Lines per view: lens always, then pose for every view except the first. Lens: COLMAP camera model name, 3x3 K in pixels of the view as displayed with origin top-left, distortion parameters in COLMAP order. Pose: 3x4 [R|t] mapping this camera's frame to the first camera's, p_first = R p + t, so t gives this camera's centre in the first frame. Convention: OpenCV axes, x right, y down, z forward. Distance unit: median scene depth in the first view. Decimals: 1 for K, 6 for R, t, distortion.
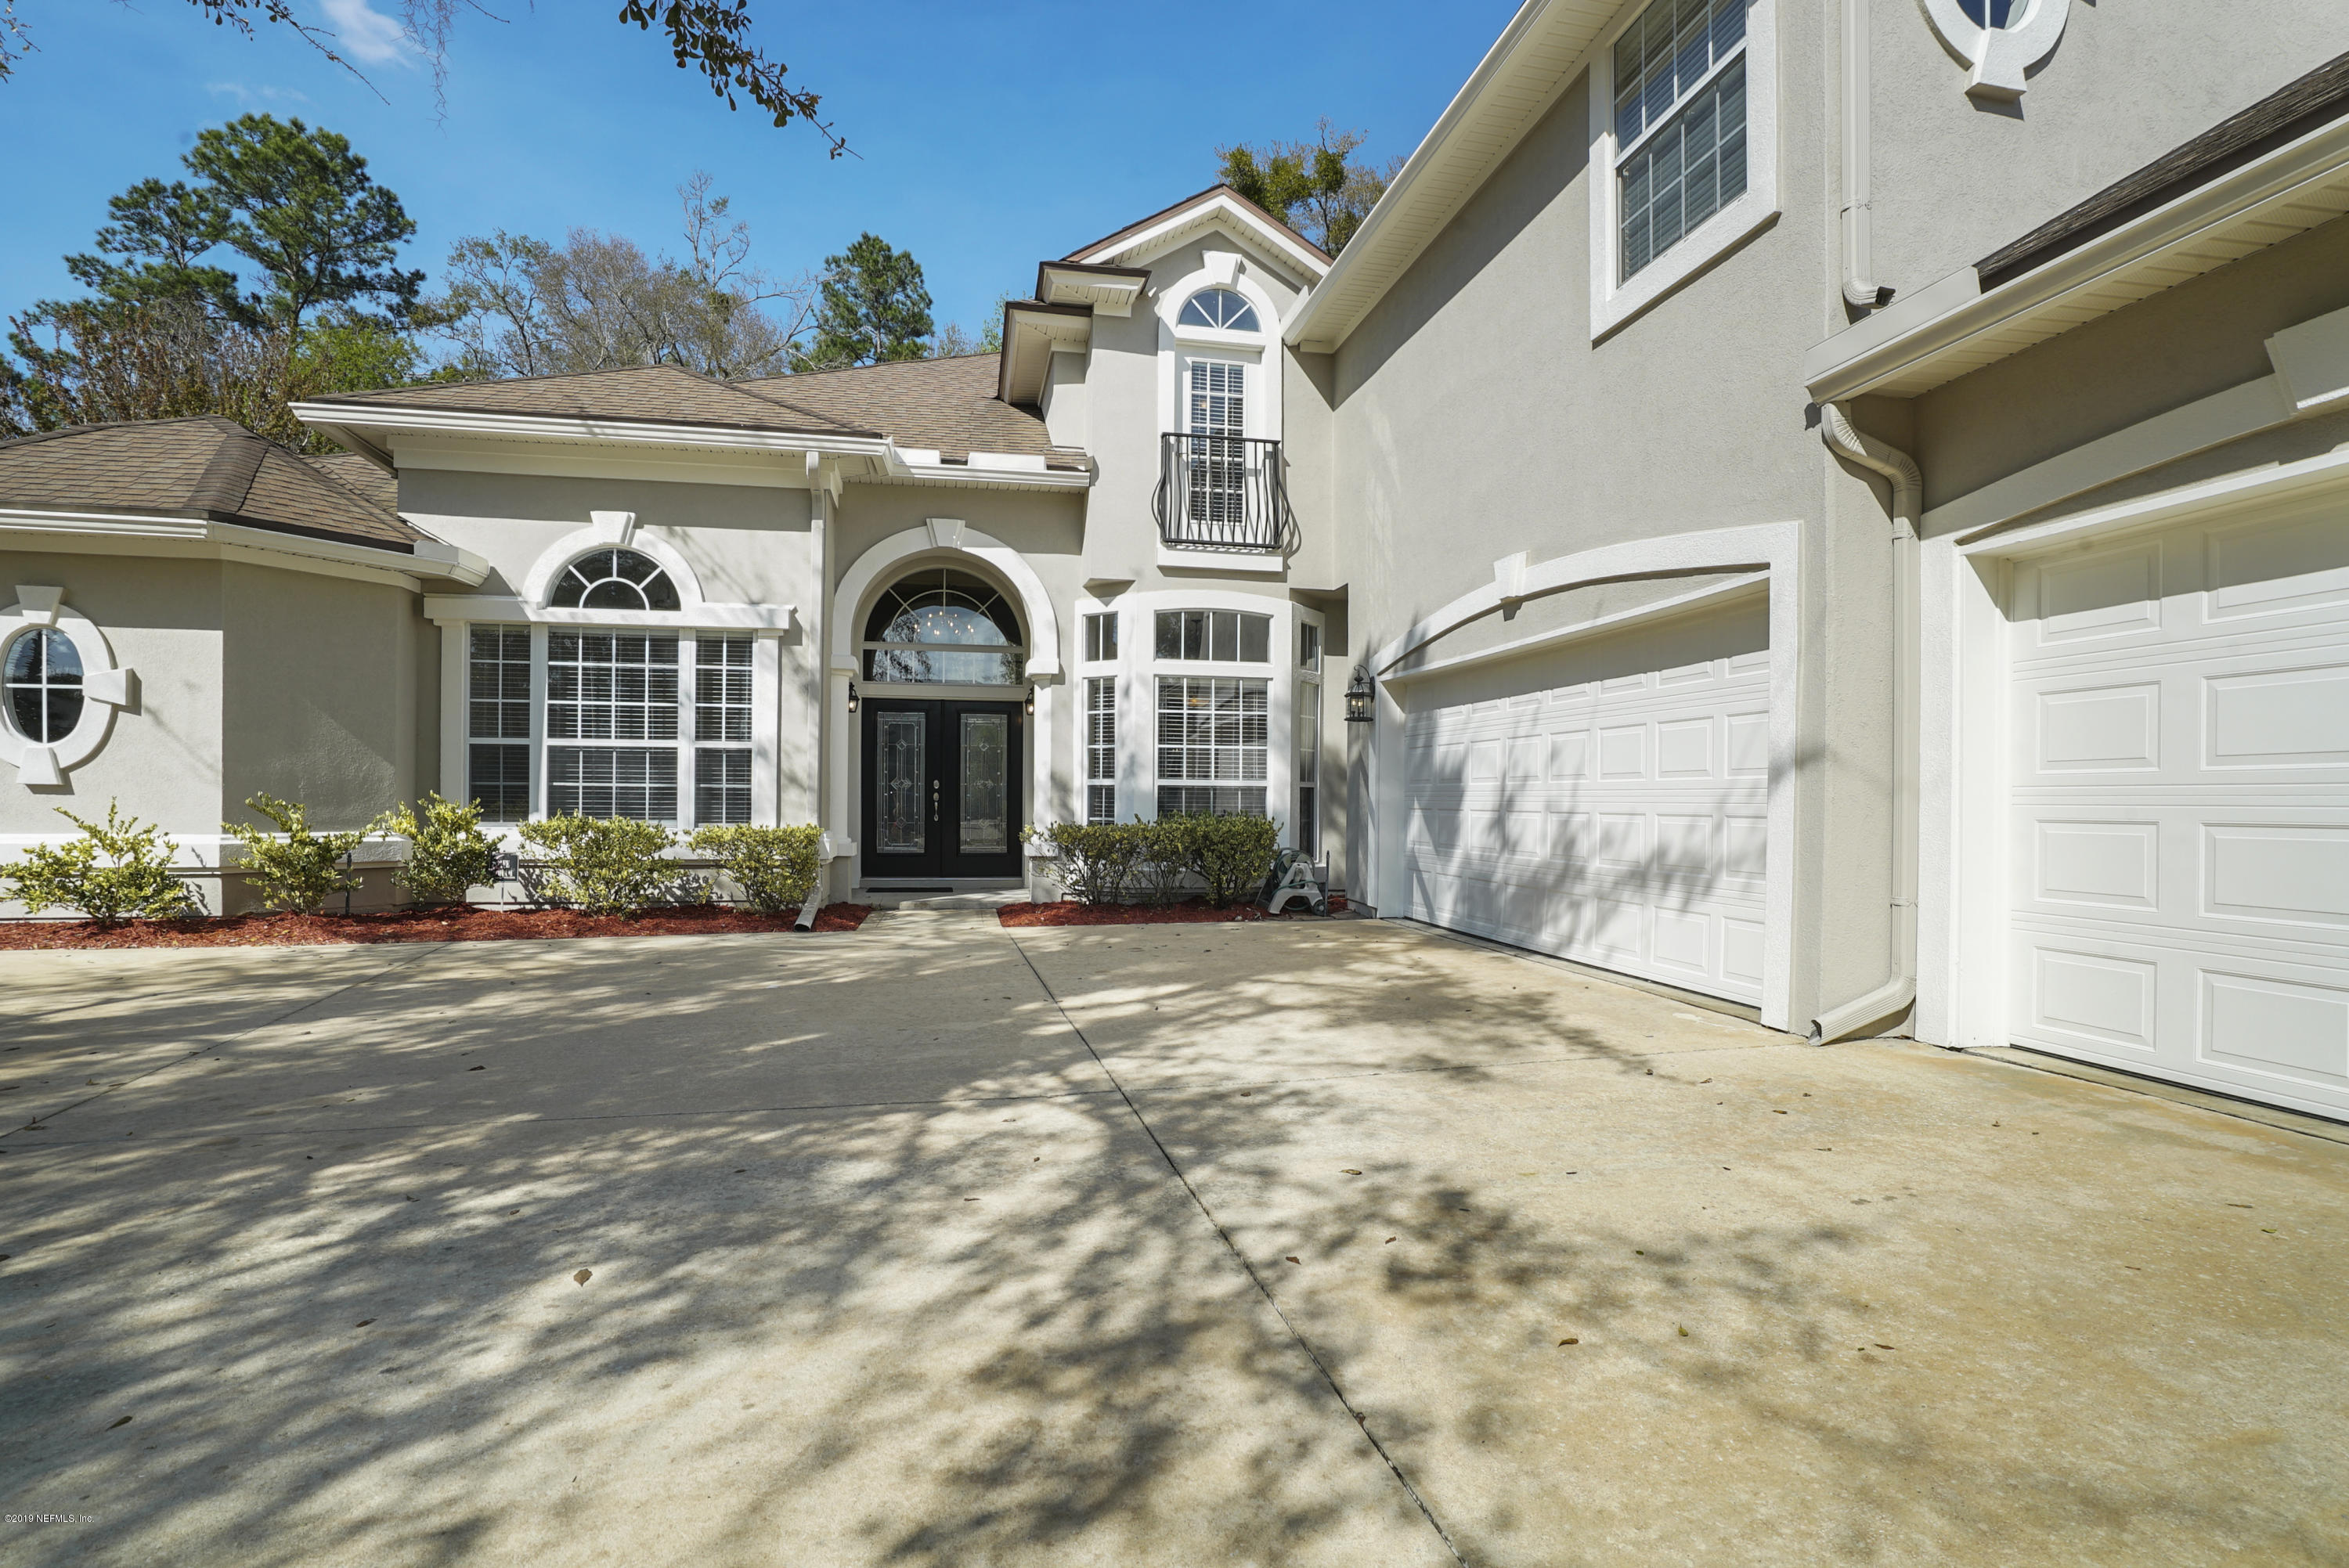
lens RADIAL K [[1115.7, 0, 1172.5], [0, 1115.7, 792.9], [0, 0, 1]] dist [-0.018087, 0.001241]
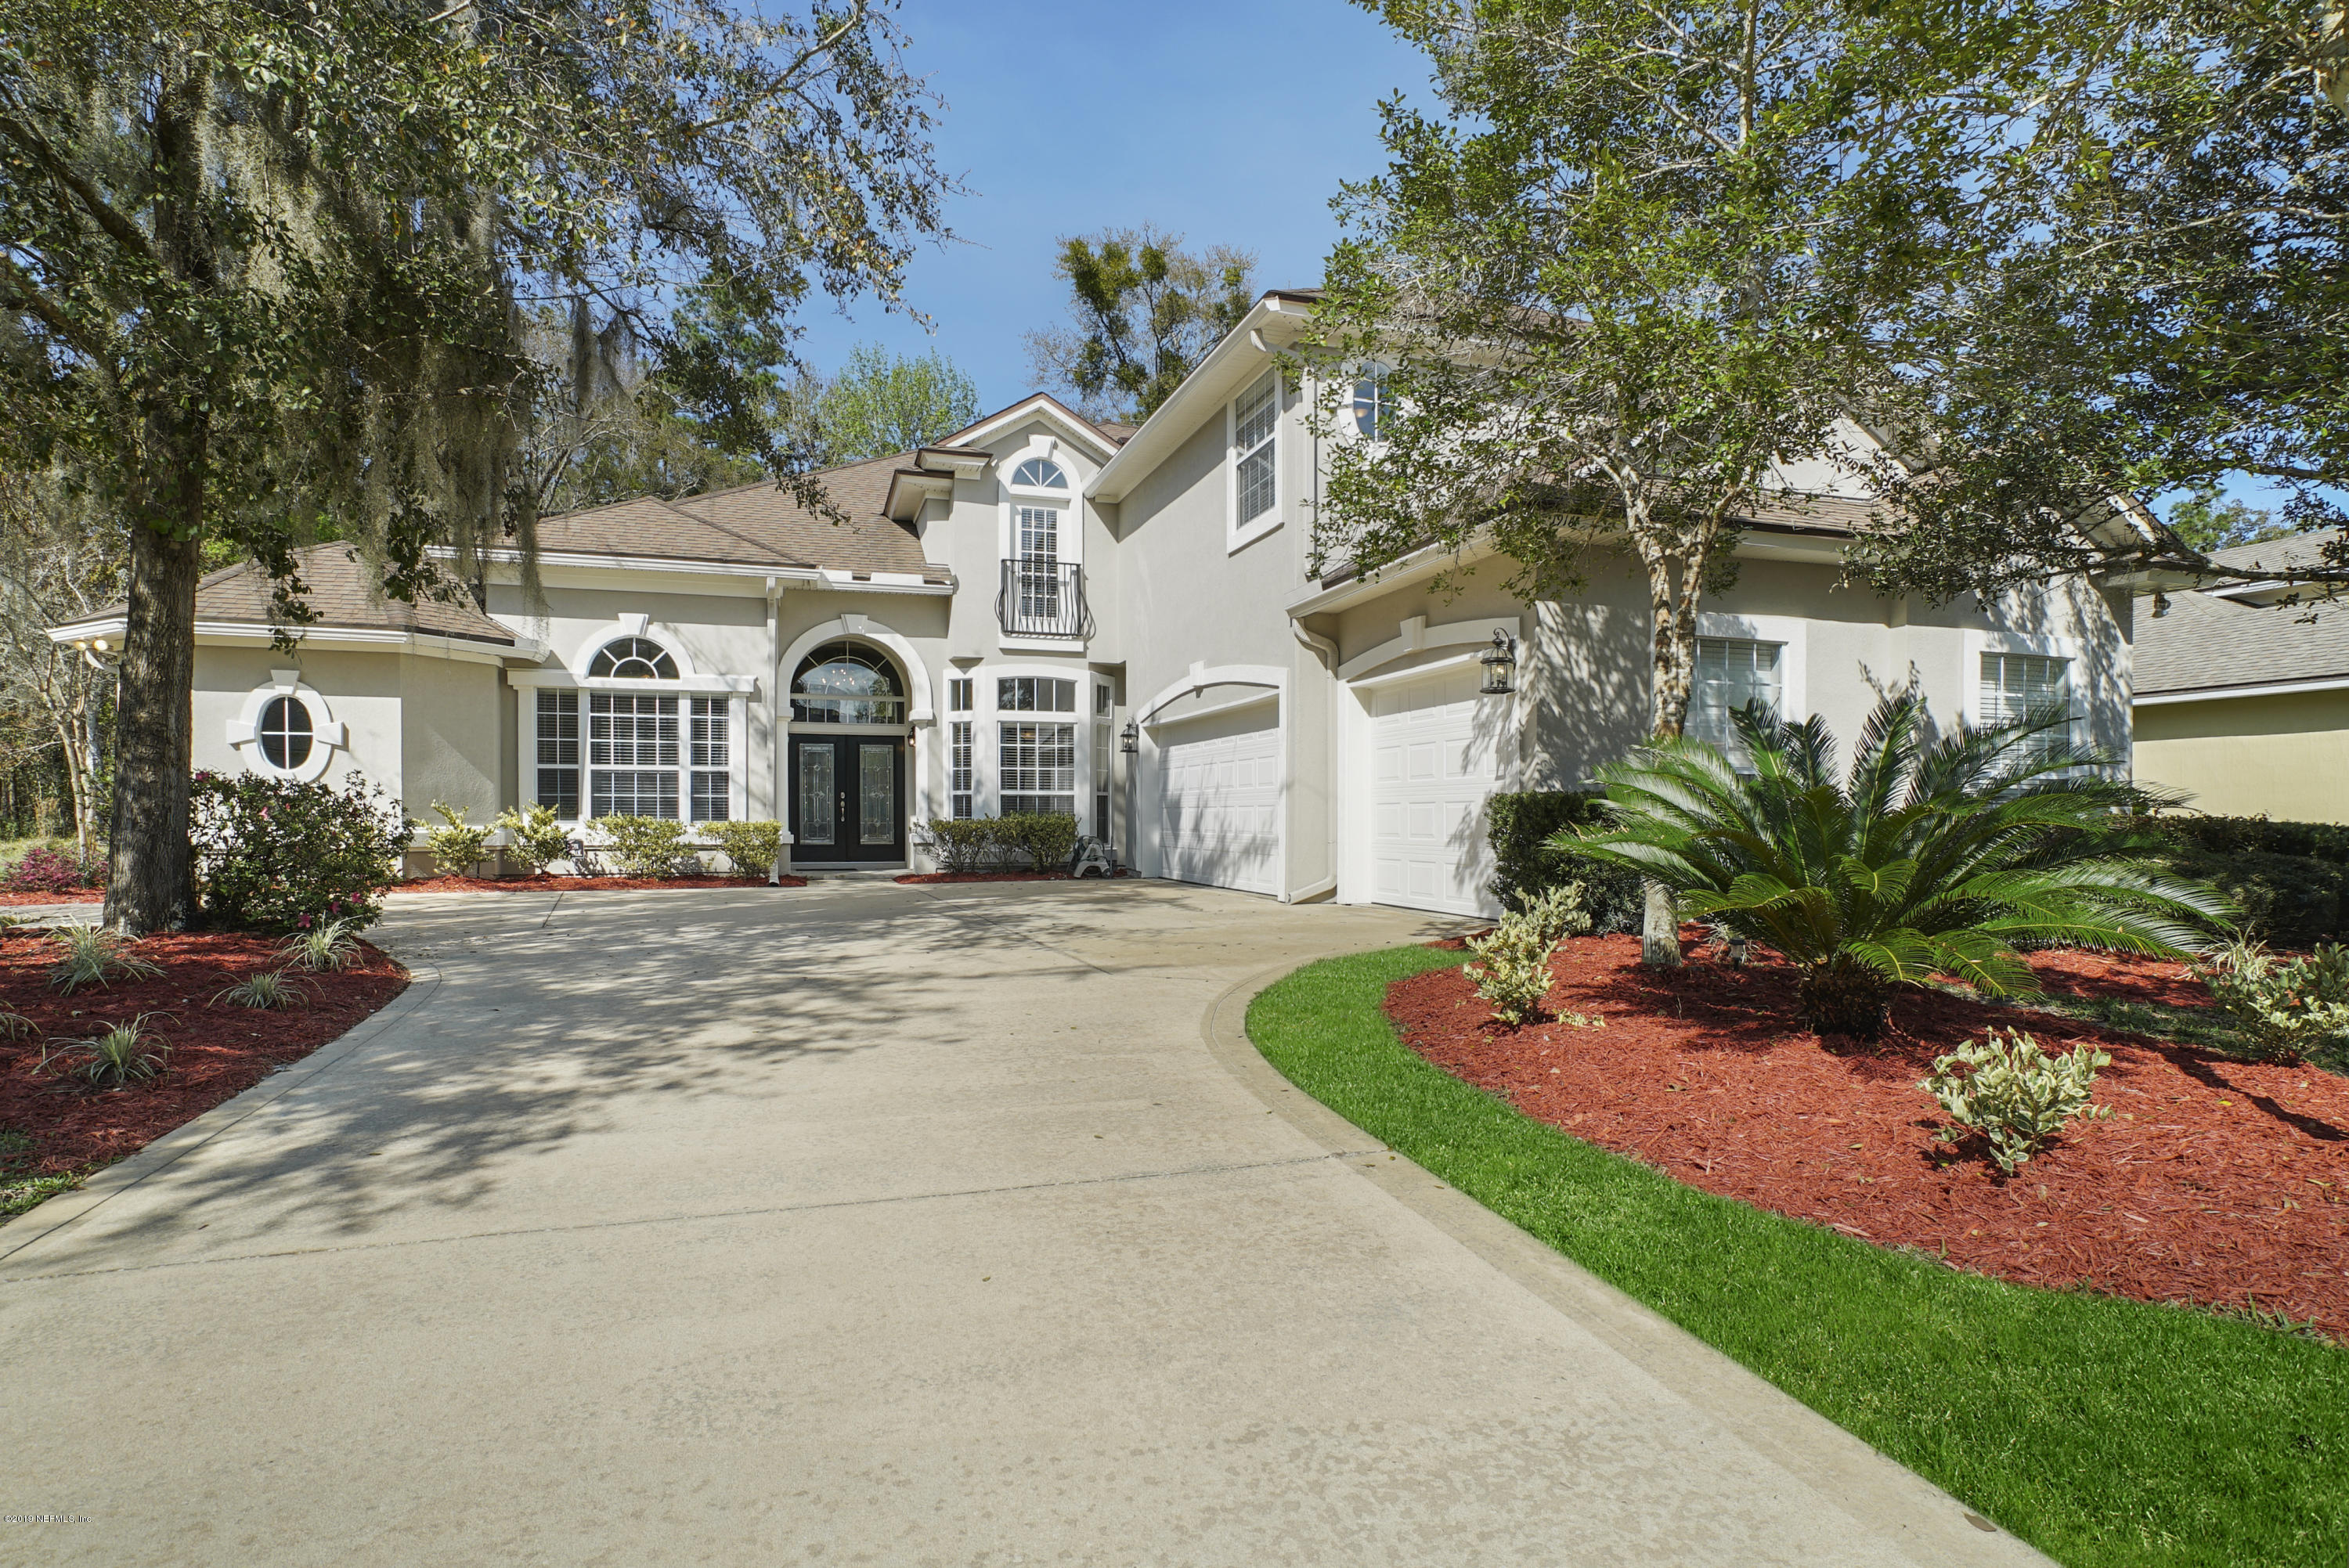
lens RADIAL K [[1143.5, 0, 1151.2], [0, 1143.5, 826.7], [0, 0, 1]] dist [-0.006121, 0.000053]
pose [[0.994263, -0.007746, 0.106680, 0.024796], [0.006083, 0.999855, 0.015903, 0.013845], [-0.106788, -0.015163, 0.994166, -0.576947]]
